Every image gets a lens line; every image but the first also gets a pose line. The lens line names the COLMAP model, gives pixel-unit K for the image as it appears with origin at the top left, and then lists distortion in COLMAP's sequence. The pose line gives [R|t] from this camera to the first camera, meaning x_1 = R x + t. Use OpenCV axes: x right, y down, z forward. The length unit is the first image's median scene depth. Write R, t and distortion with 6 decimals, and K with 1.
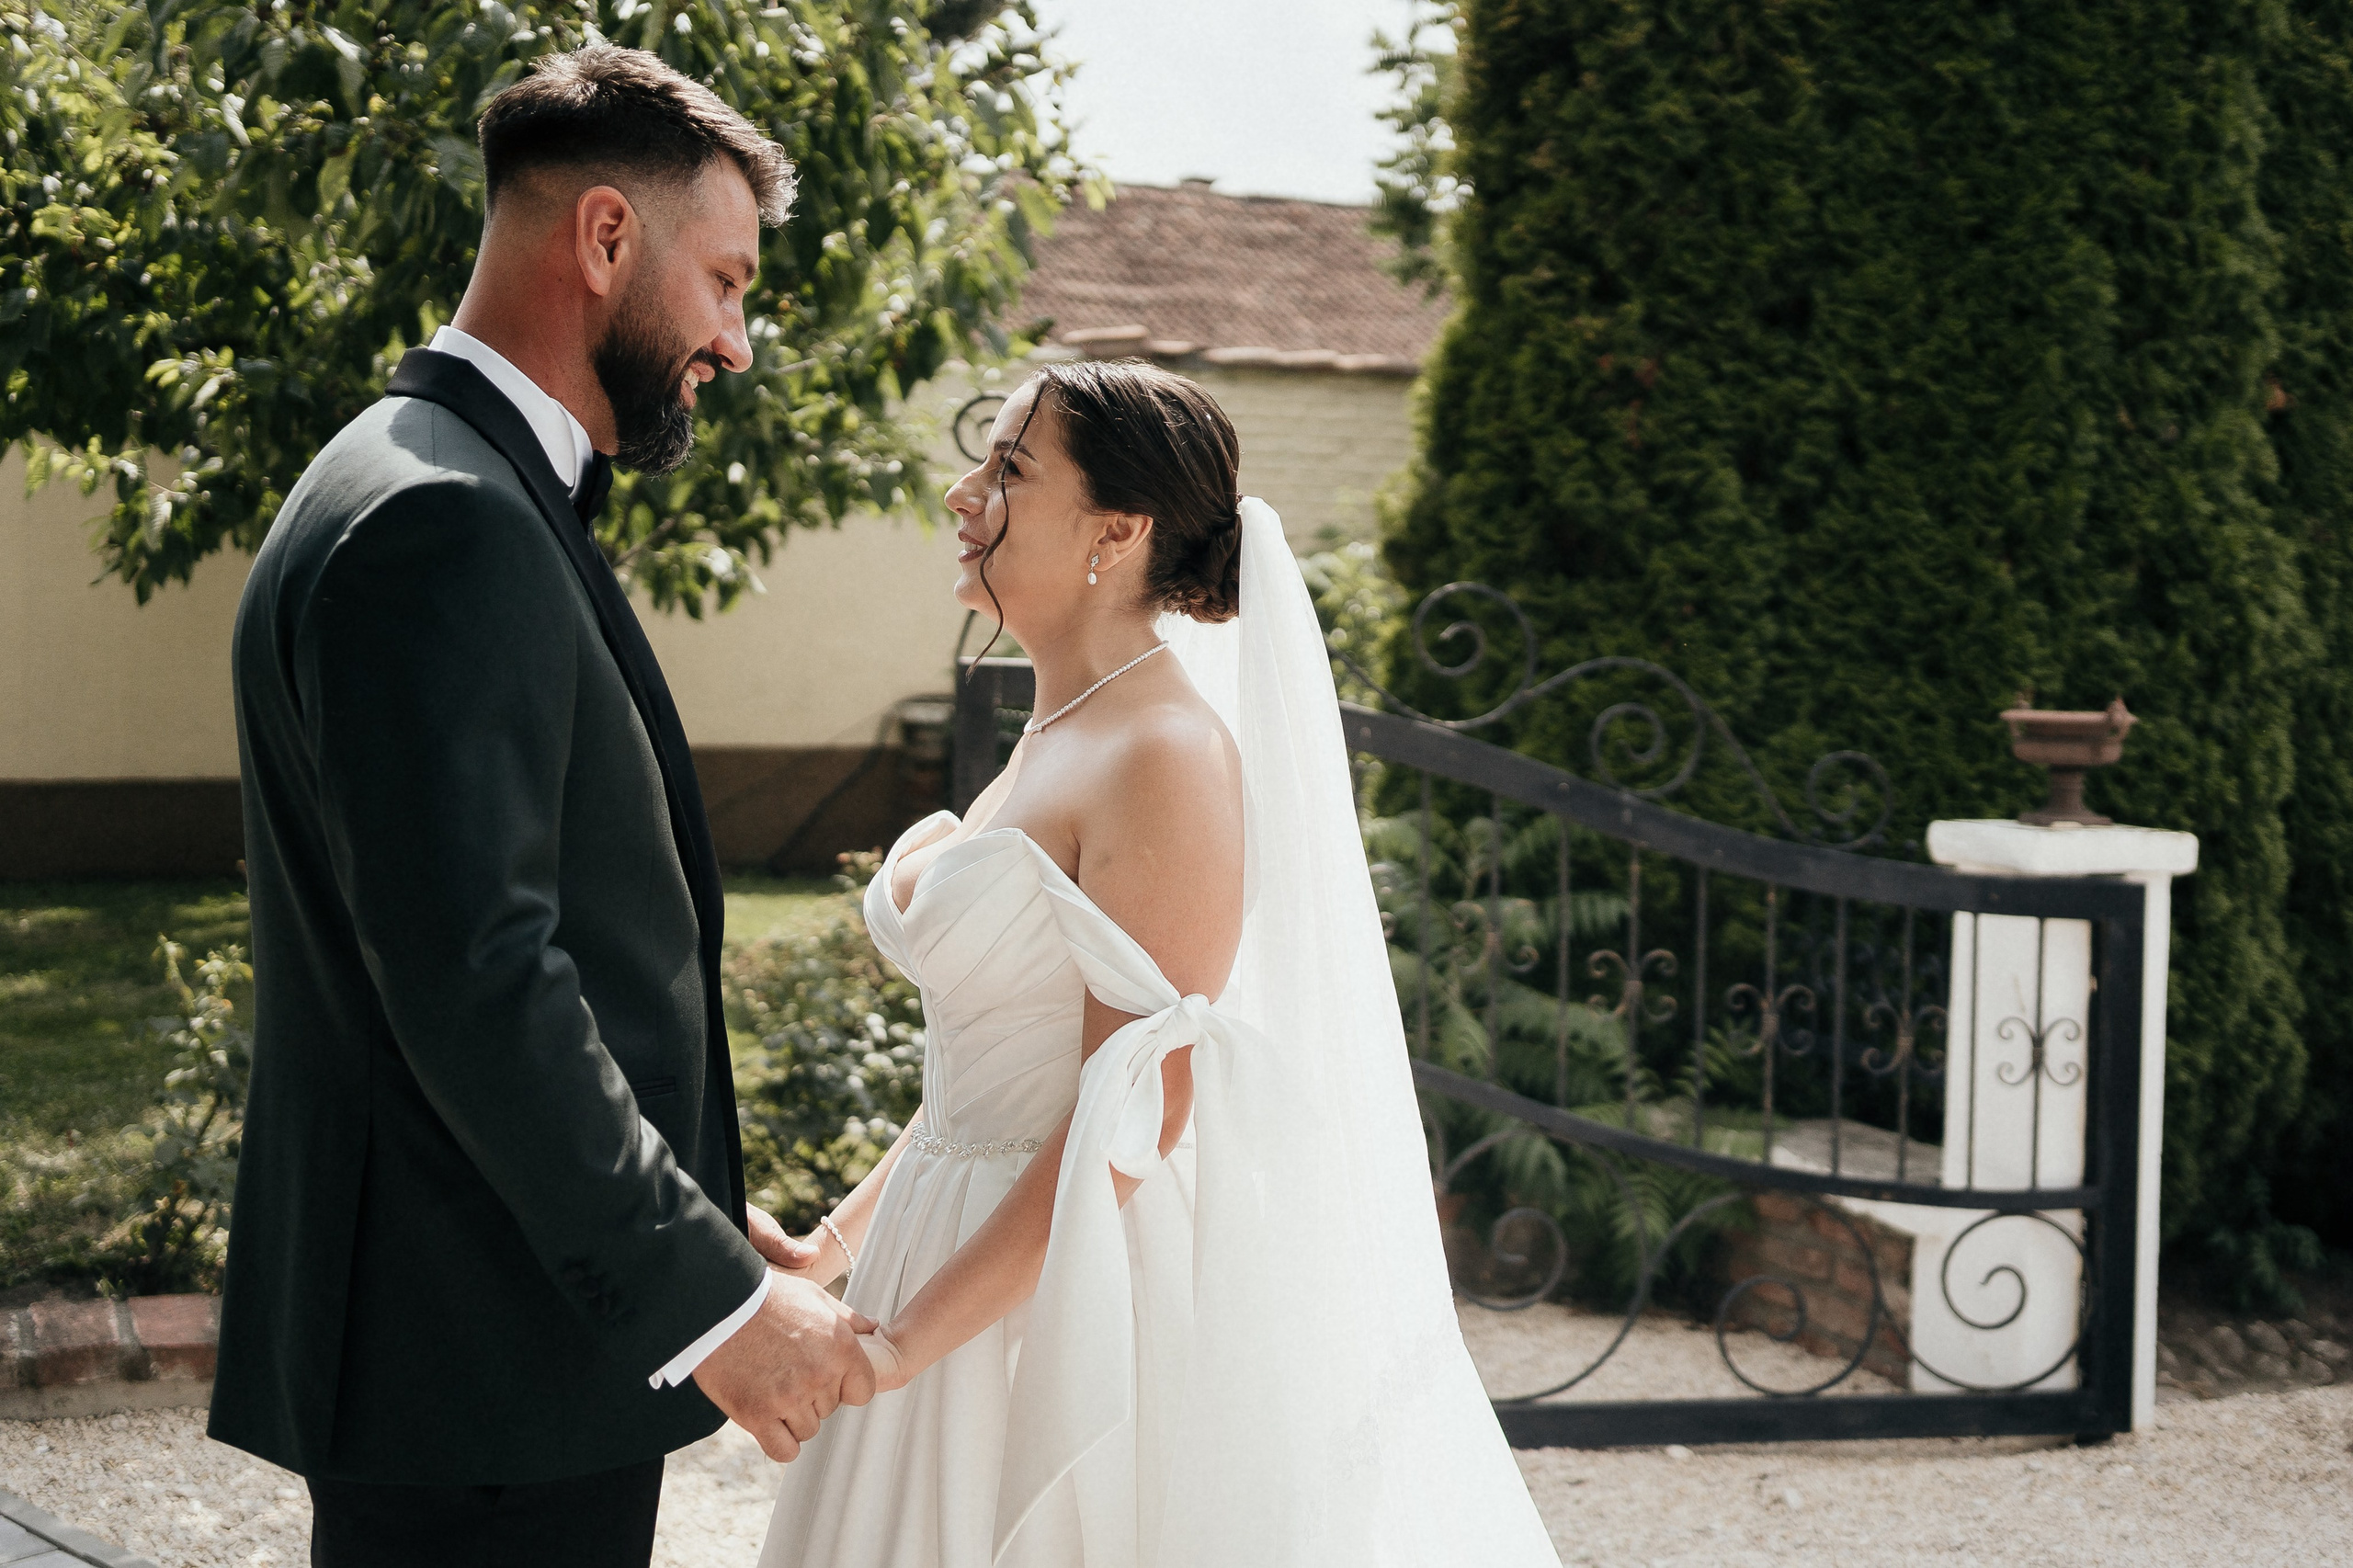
lens RADIAL K [[2935.1, 0, 1184.9], [0, 2935.1, 797.4], [0, 0, 1]] dist [-0.002183, 0.000000]
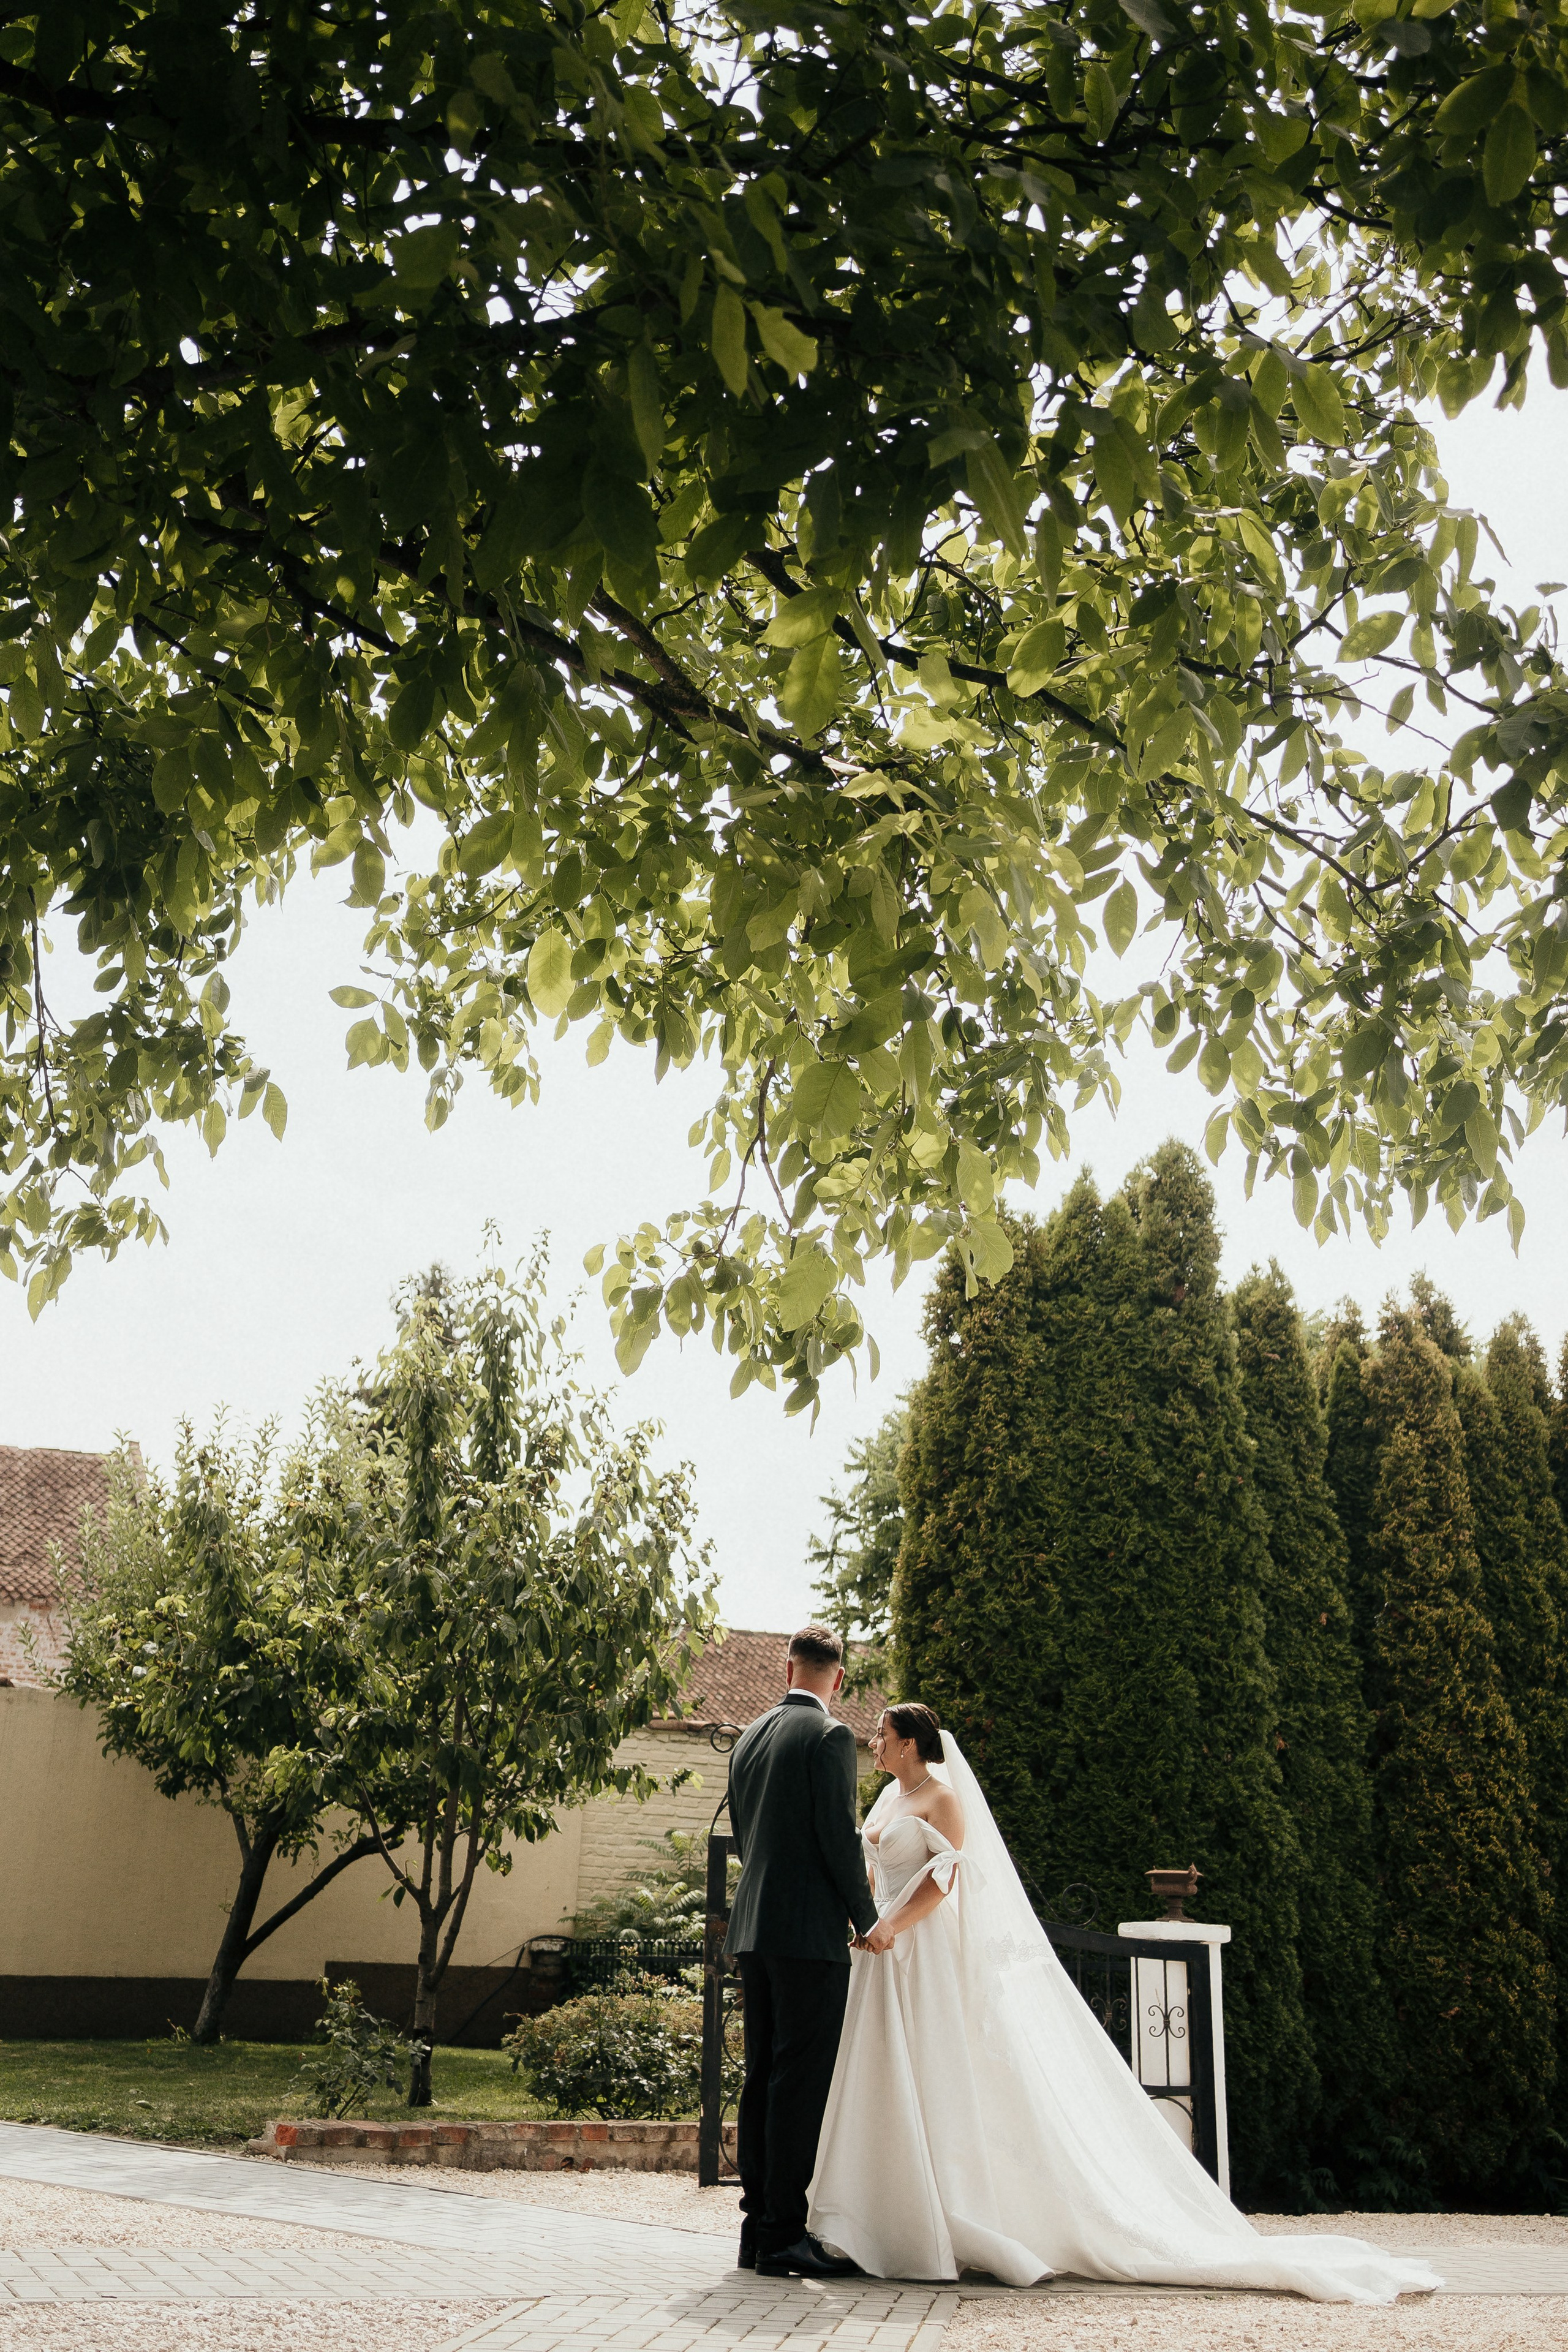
lens RADIAL K [[2933.9, 0, 777.1], [0, 2933.9, 1184.6], [0, 0, 1]] dist [-0.002183, 0.000000]
pose [[0.995322, 0.031113, 0.091461, -0.213085], [0.001861, 0.940372, -0.340142, 0.221503], [-0.096590, 0.338721, 0.935916, -1.177020]]
